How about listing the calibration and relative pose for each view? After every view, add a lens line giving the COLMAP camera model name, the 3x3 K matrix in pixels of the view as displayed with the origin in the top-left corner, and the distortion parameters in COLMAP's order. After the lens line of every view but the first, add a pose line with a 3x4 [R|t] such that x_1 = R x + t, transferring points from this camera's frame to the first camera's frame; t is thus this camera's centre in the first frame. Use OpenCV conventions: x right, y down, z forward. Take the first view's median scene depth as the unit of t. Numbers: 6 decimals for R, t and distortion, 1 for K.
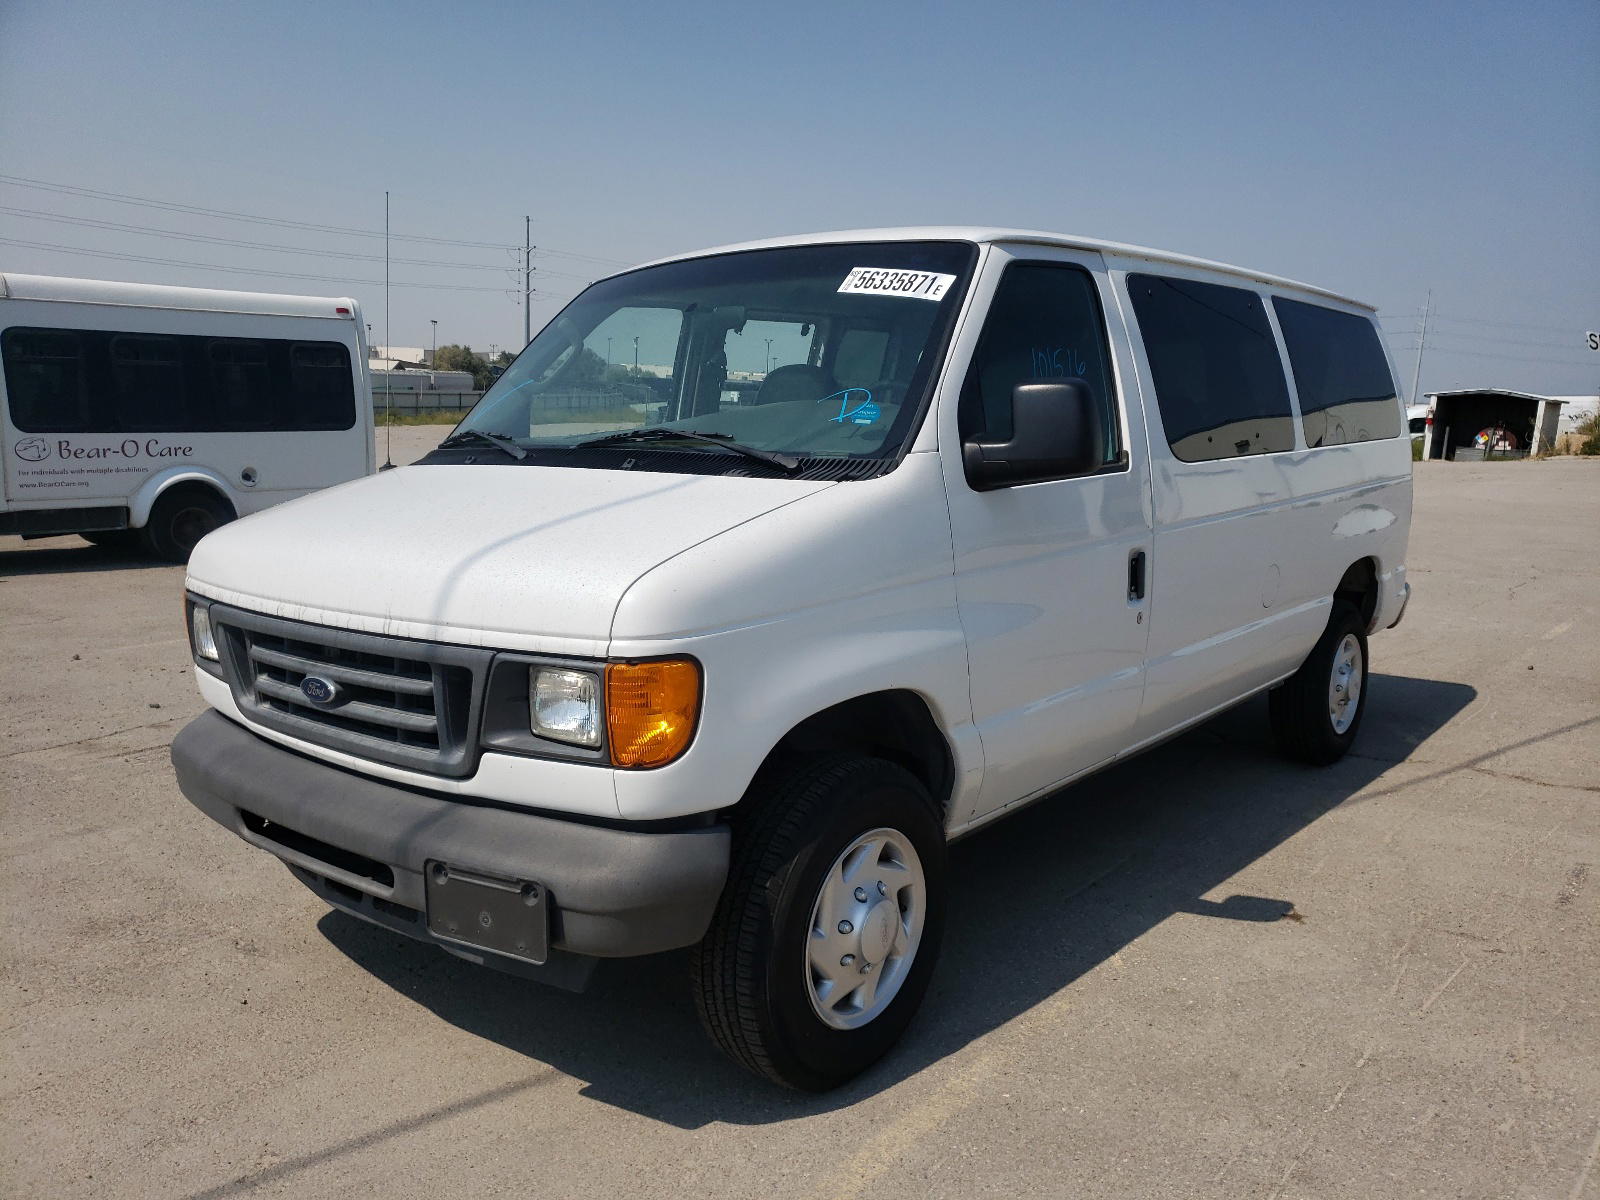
lens RADIAL K [[1313.1, 0, 795.9], [0, 1313.1, 601.1], [0, 0, 1]] dist [0.064883, 0.010380]
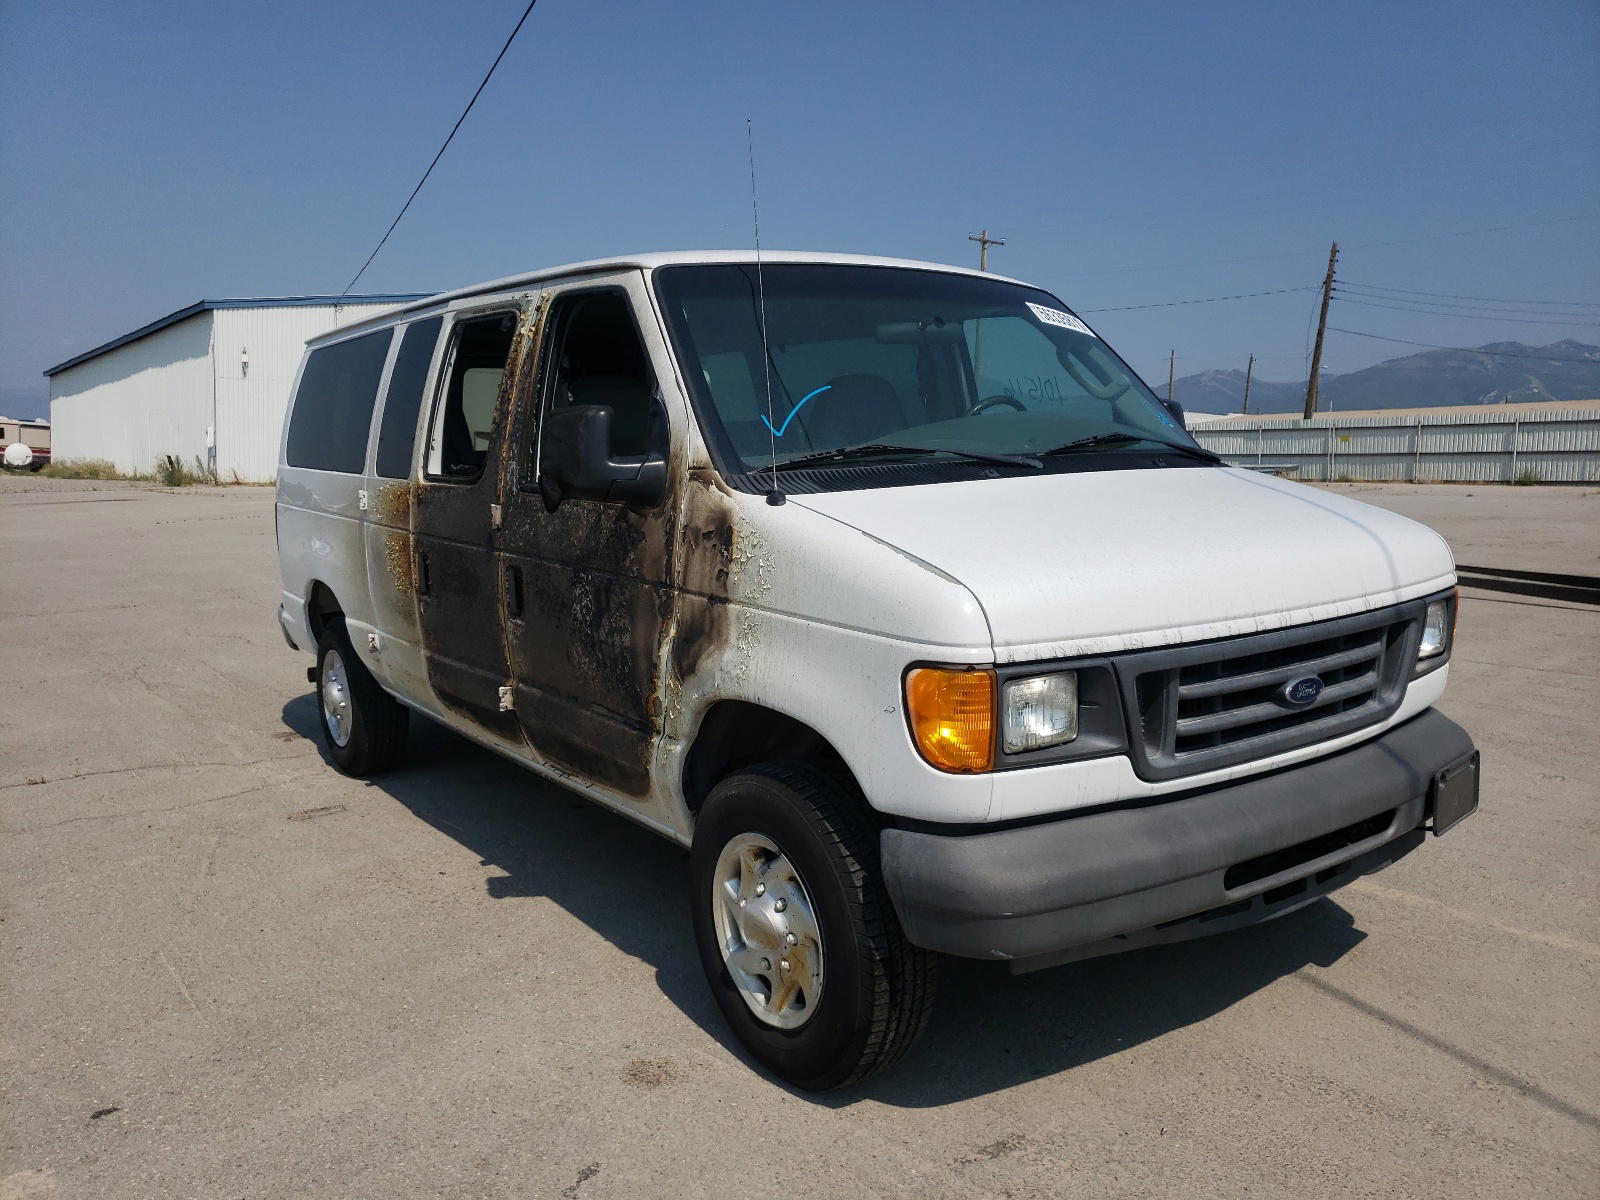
lens RADIAL K [[1313.1, 0, 801.4], [0, 1313.1, 598.7], [0, 0, 1]] dist [0.064883, 0.010380]
pose [[0.229470, -0.128424, 0.964806, -1.400461], [0.157045, 0.983154, 0.093515, -0.153453], [-0.960563, 0.130059, 0.245773, 1.103247]]
